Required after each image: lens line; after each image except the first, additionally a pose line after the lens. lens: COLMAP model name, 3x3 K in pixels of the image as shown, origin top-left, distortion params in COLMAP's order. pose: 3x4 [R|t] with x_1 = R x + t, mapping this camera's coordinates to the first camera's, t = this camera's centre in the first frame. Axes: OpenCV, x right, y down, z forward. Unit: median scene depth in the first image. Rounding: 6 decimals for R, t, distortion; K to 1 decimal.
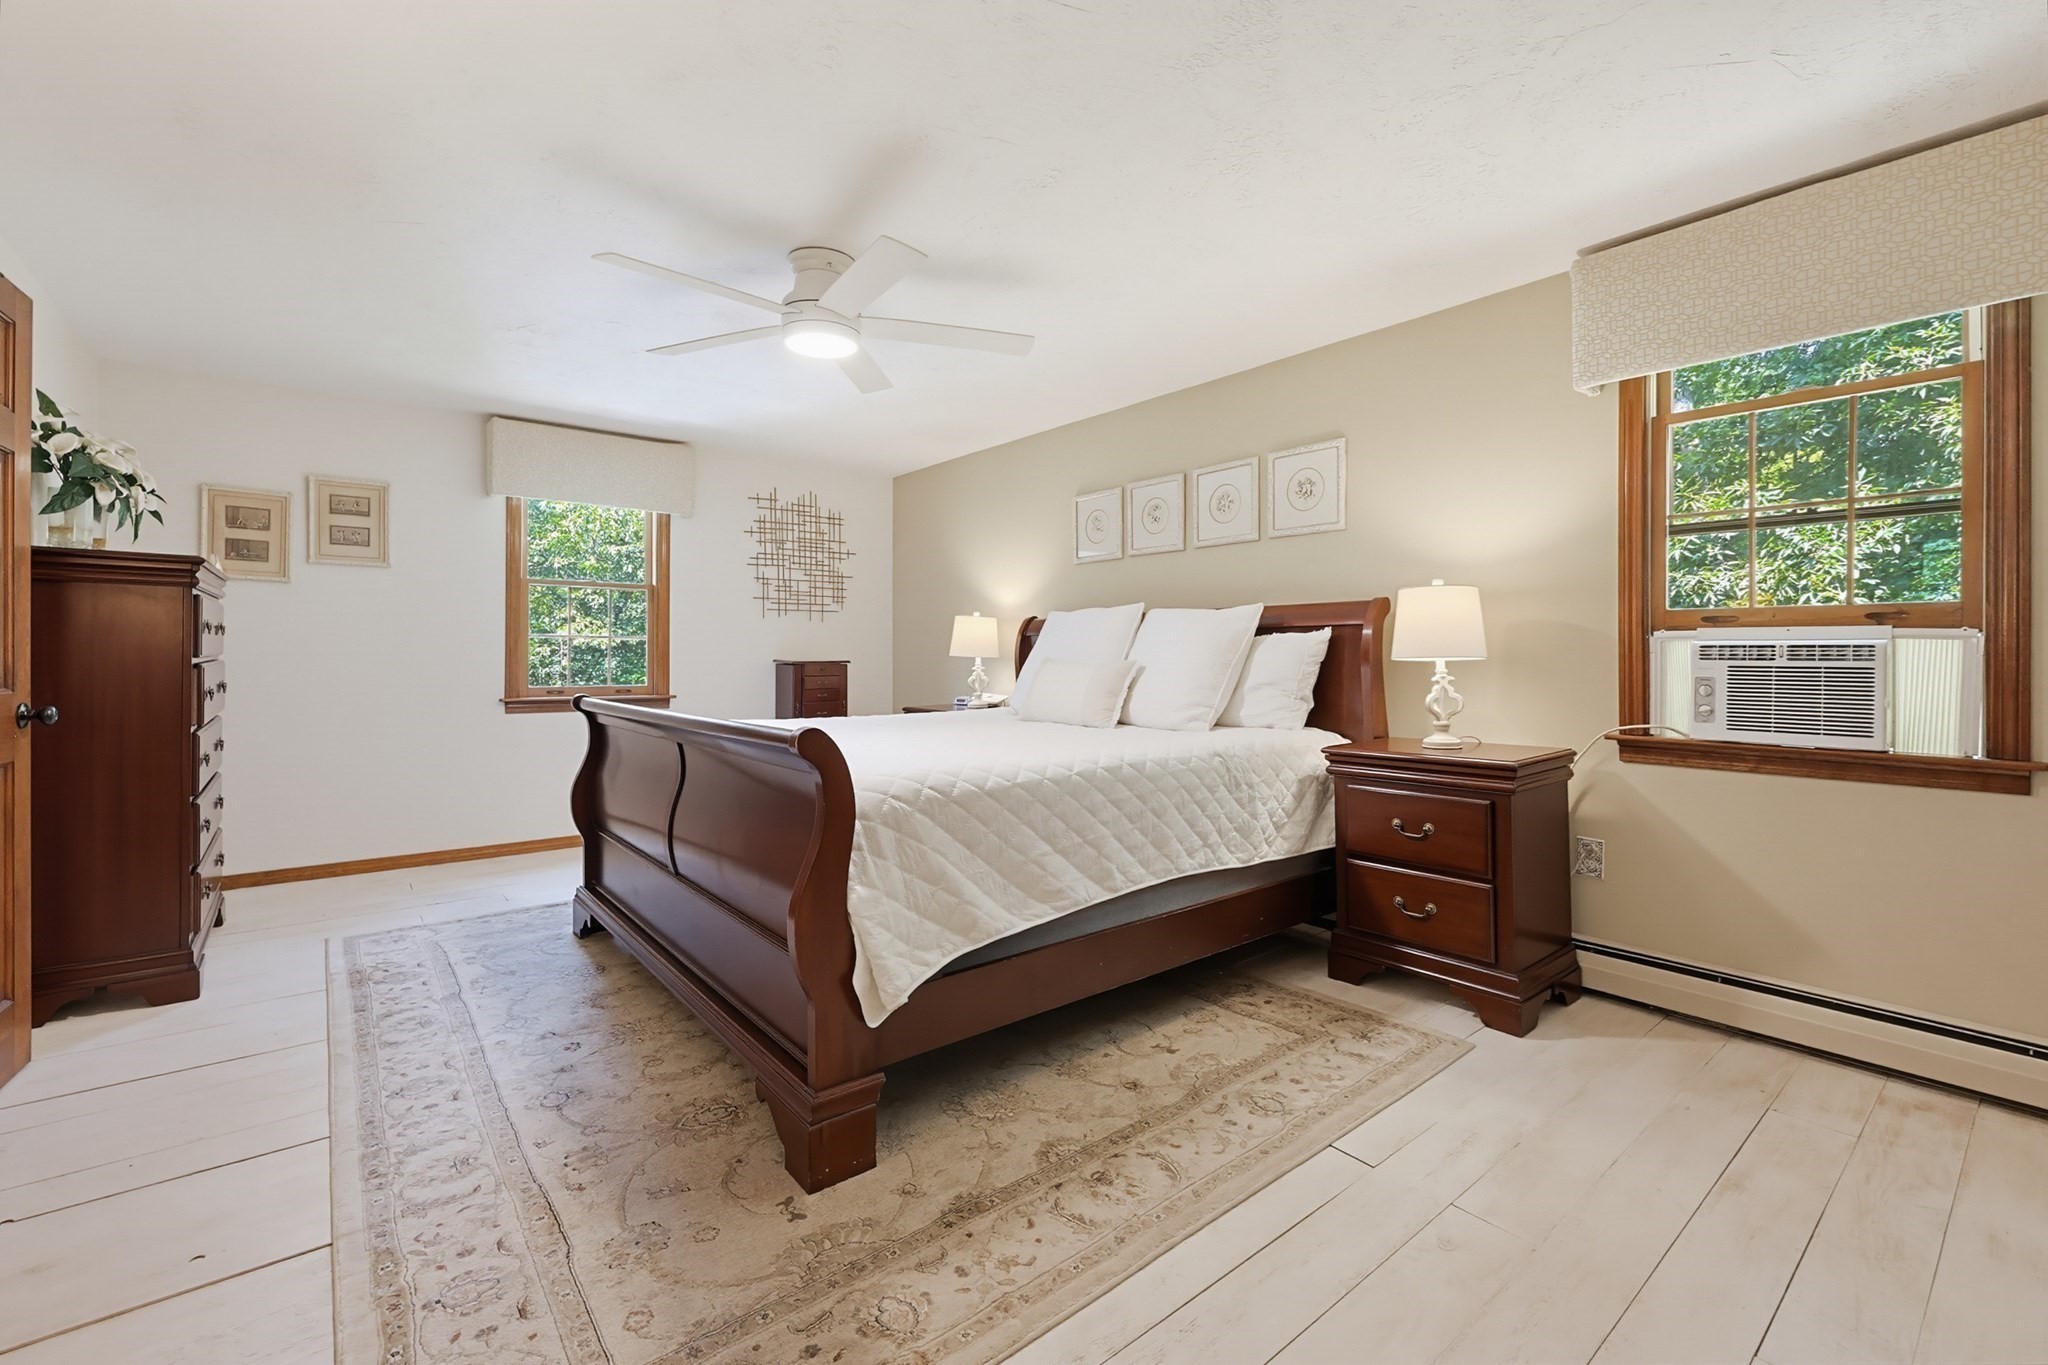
lens RADIAL K [[869.3, 0, 1027.7], [0, 869.3, 653.6], [0, 0, 1]] dist [0.001374, 0.000041]
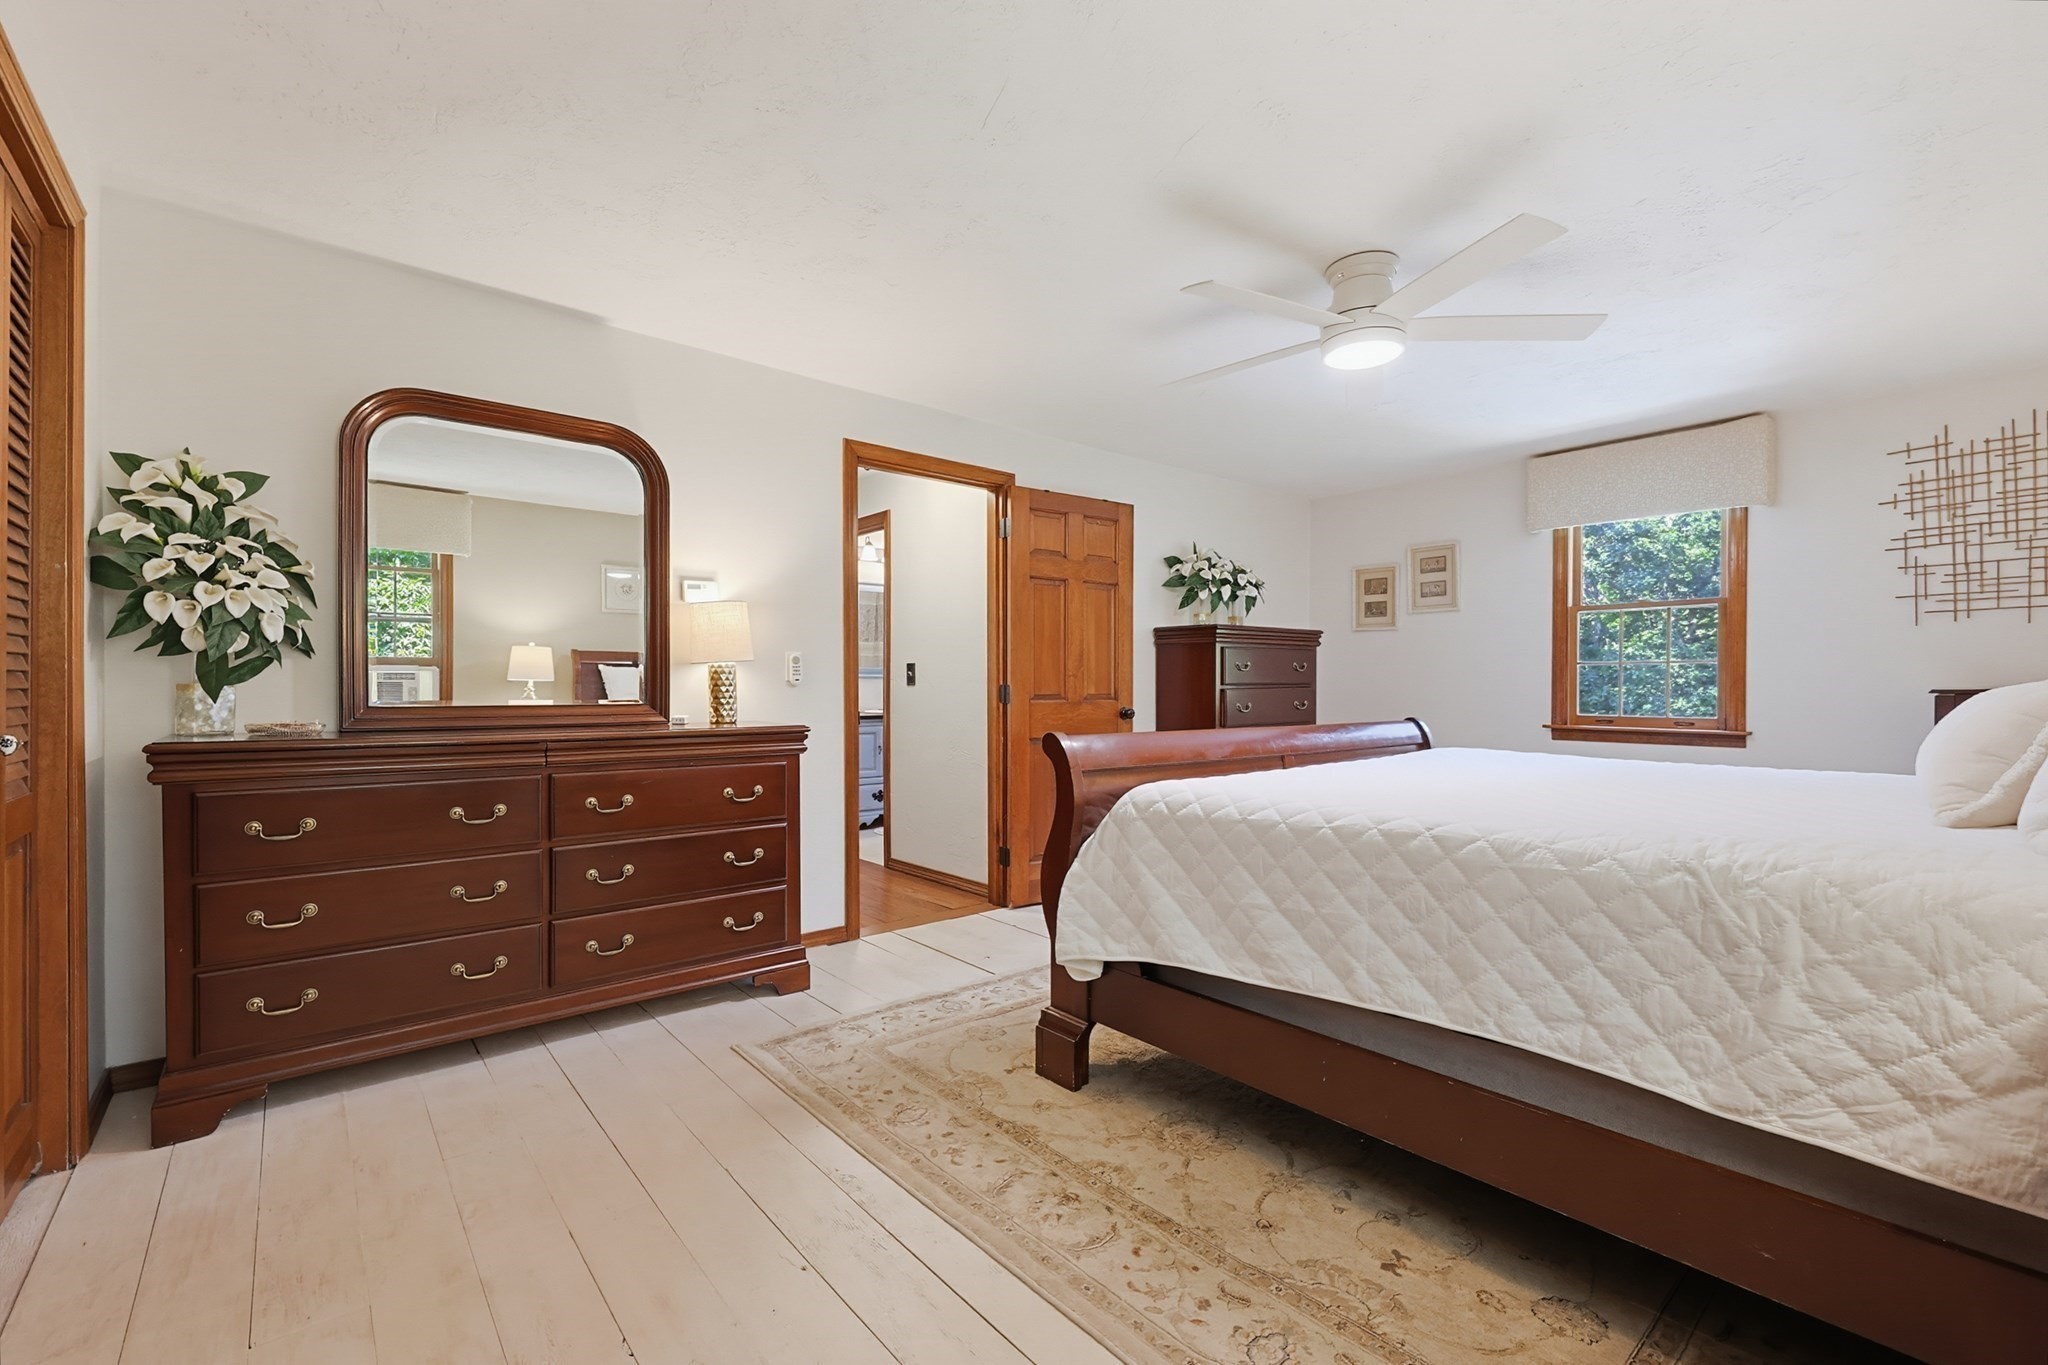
lens RADIAL K [[848.6, 0, 1024.0], [0, 848.6, 682.5], [0, 0, 1]] dist [-0.002229, -0.000448]
pose [[0.025436, -0.007693, -0.999647, 0.696445], [0.004399, 0.999962, -0.007584, 0.010830], [0.999667, -0.004204, 0.025469, 0.606527]]
